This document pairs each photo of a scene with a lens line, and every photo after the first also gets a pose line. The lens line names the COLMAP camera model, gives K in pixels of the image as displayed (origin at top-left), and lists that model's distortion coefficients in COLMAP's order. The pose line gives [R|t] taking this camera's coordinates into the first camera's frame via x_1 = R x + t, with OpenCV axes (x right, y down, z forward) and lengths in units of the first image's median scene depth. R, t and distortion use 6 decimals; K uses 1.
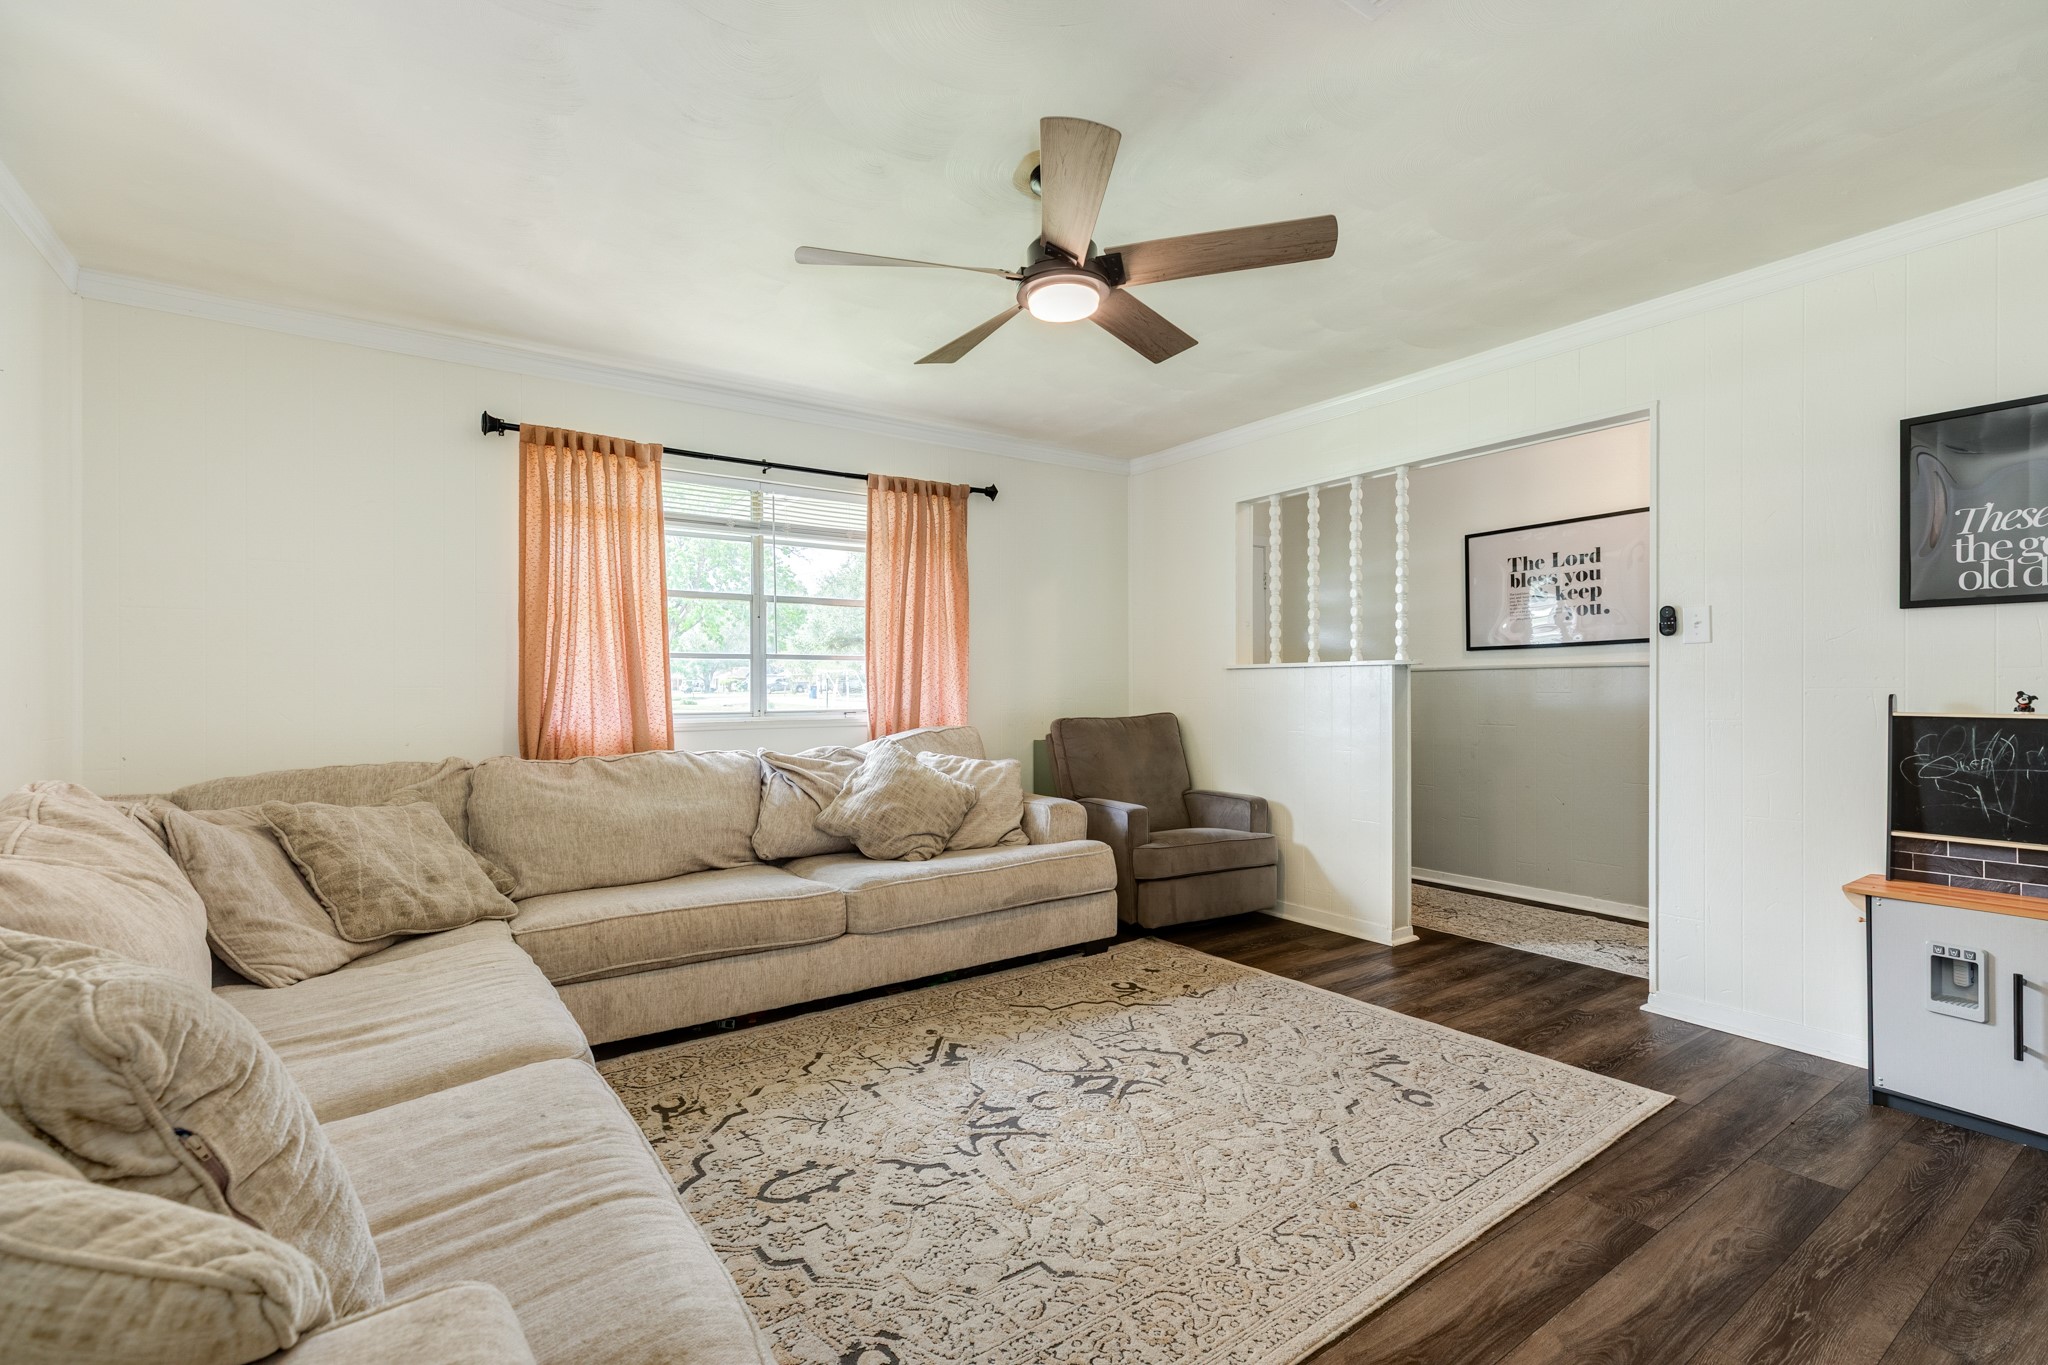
lens RADIAL K [[911.3, 0, 1021.4], [0, 911.3, 687.3], [0, 0, 1]] dist [0.004323, -0.000017]
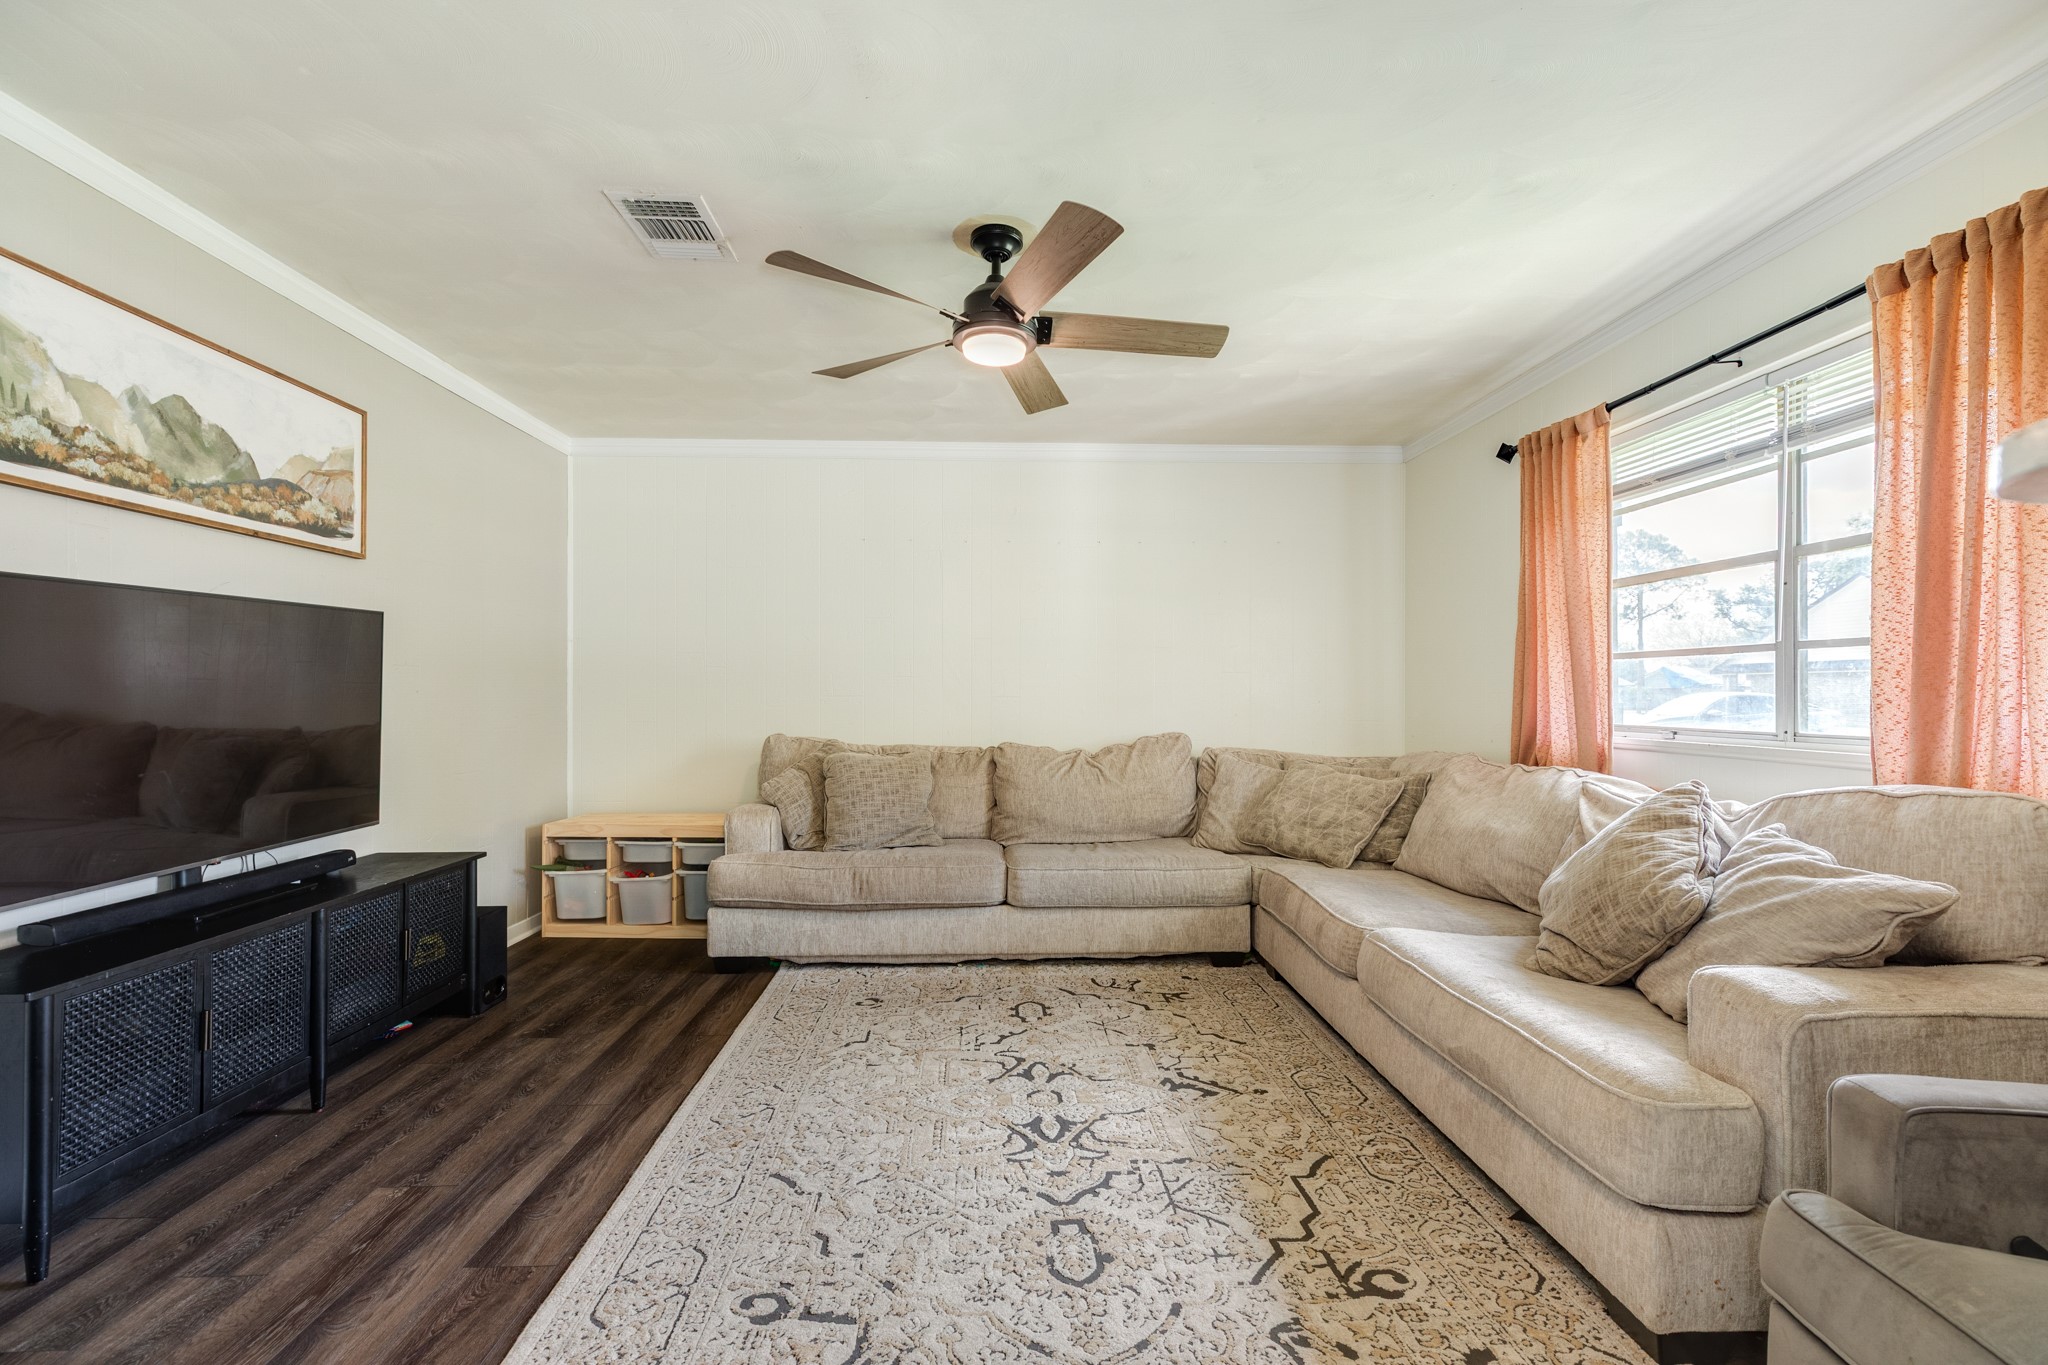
lens RADIAL K [[911.3, 0, 1021.4], [0, 911.3, 687.3], [0, 0, 1]] dist [0.004323, -0.000017]
pose [[-0.542041, -0.002742, -0.840348, 0.832241], [-0.000485, 0.999996, -0.002950, -0.005039], [0.840352, -0.001192, -0.542040, 1.410004]]
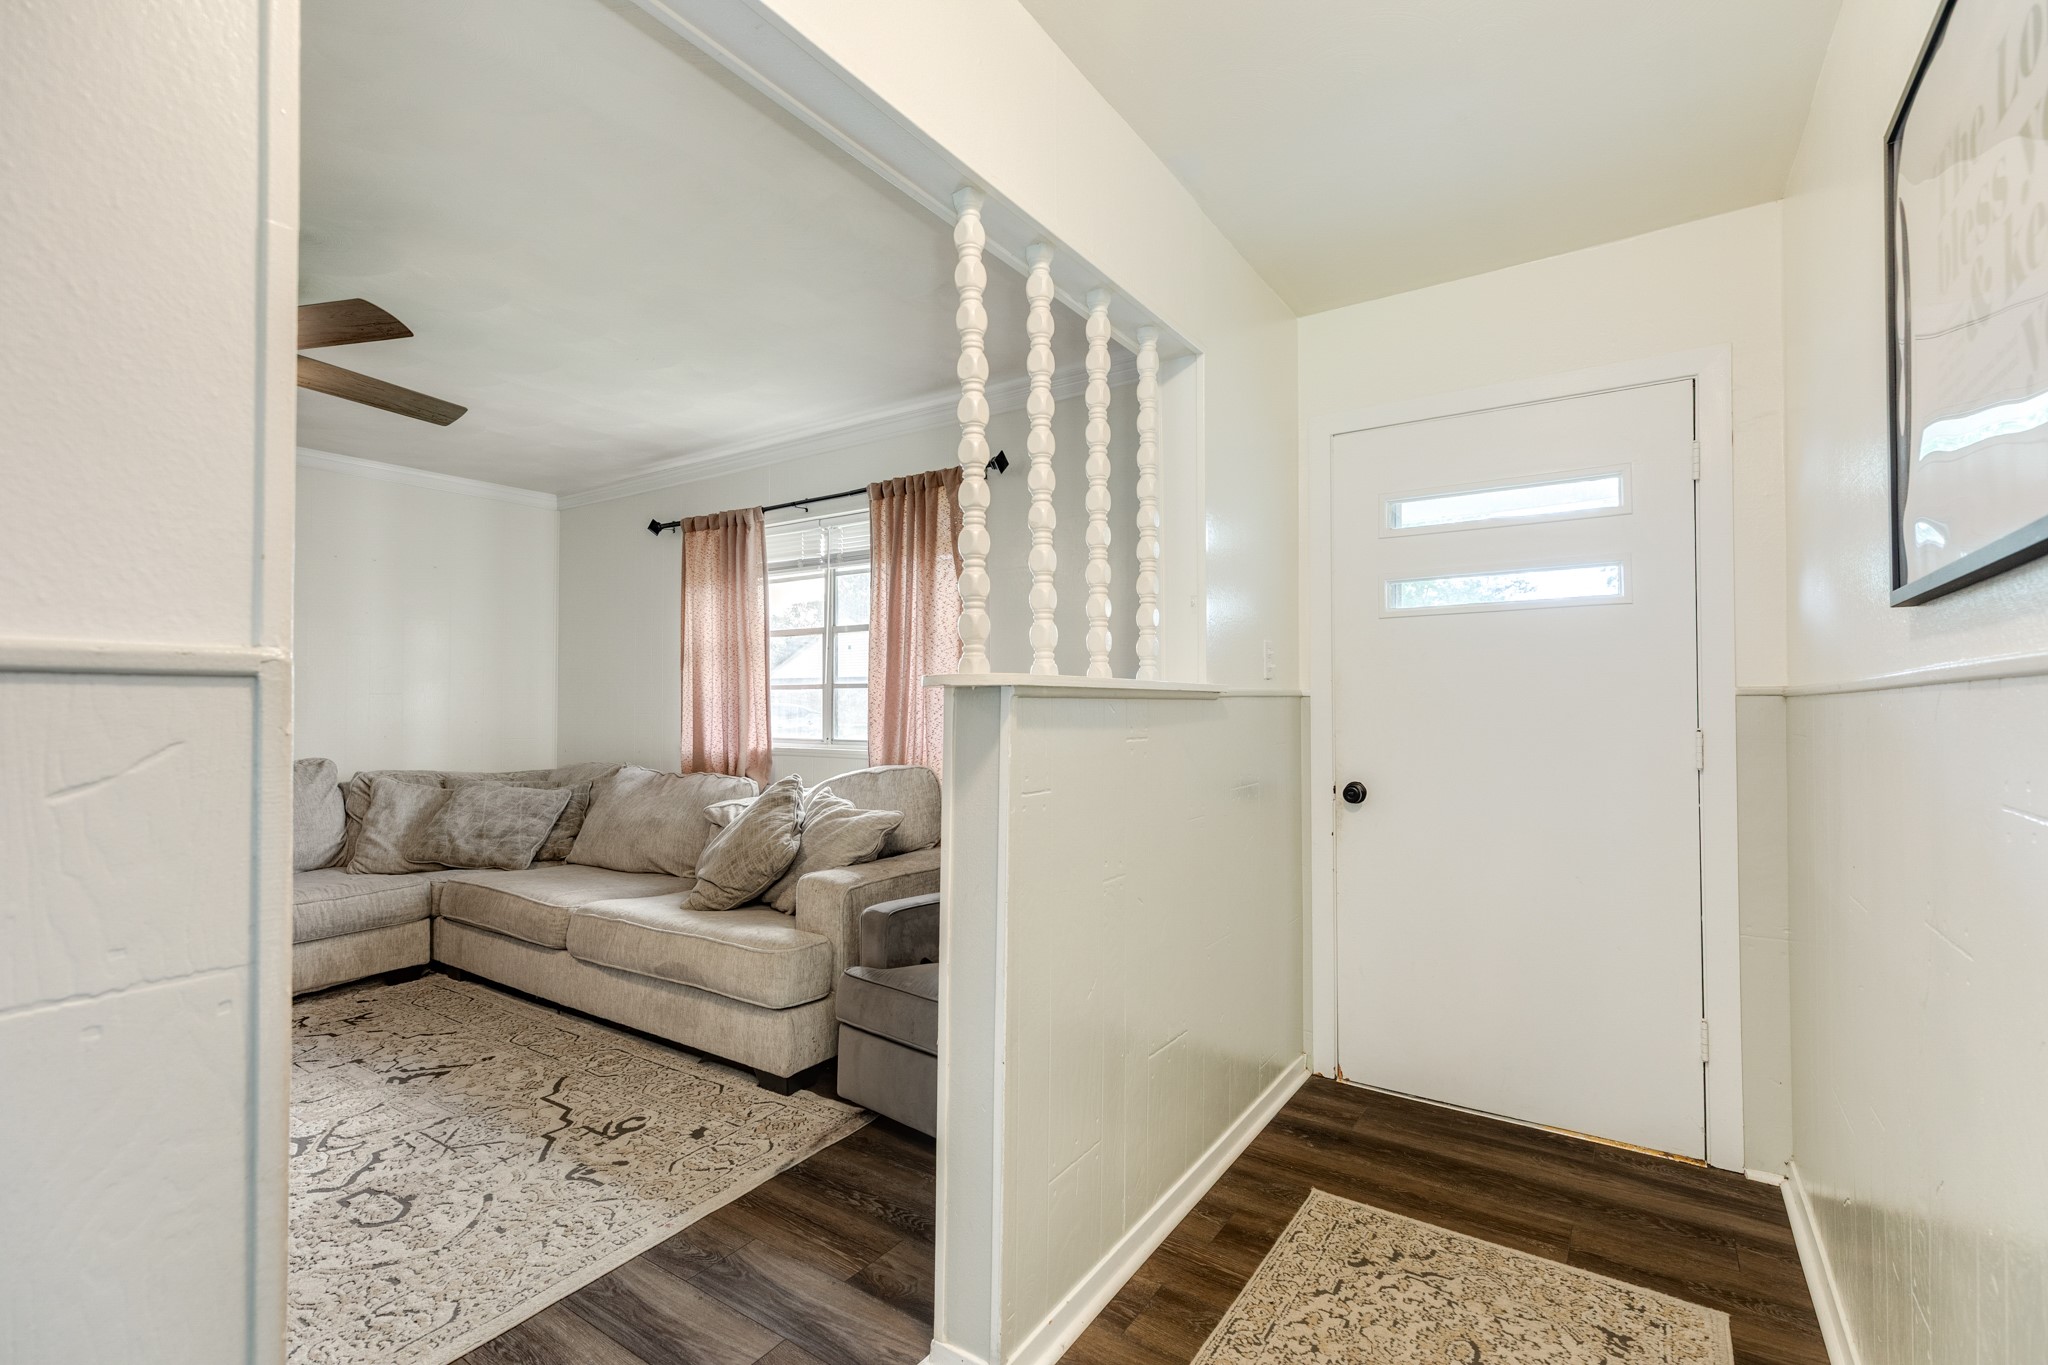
lens RADIAL K [[911.3, 0, 1021.4], [0, 911.3, 687.3], [0, 0, 1]] dist [0.004323, -0.000017]
pose [[0.356658, -0.013024, -0.934144, 1.192055], [-0.000900, 0.999898, -0.014285, -0.028950], [0.934235, 0.005936, 0.356609, 1.312404]]
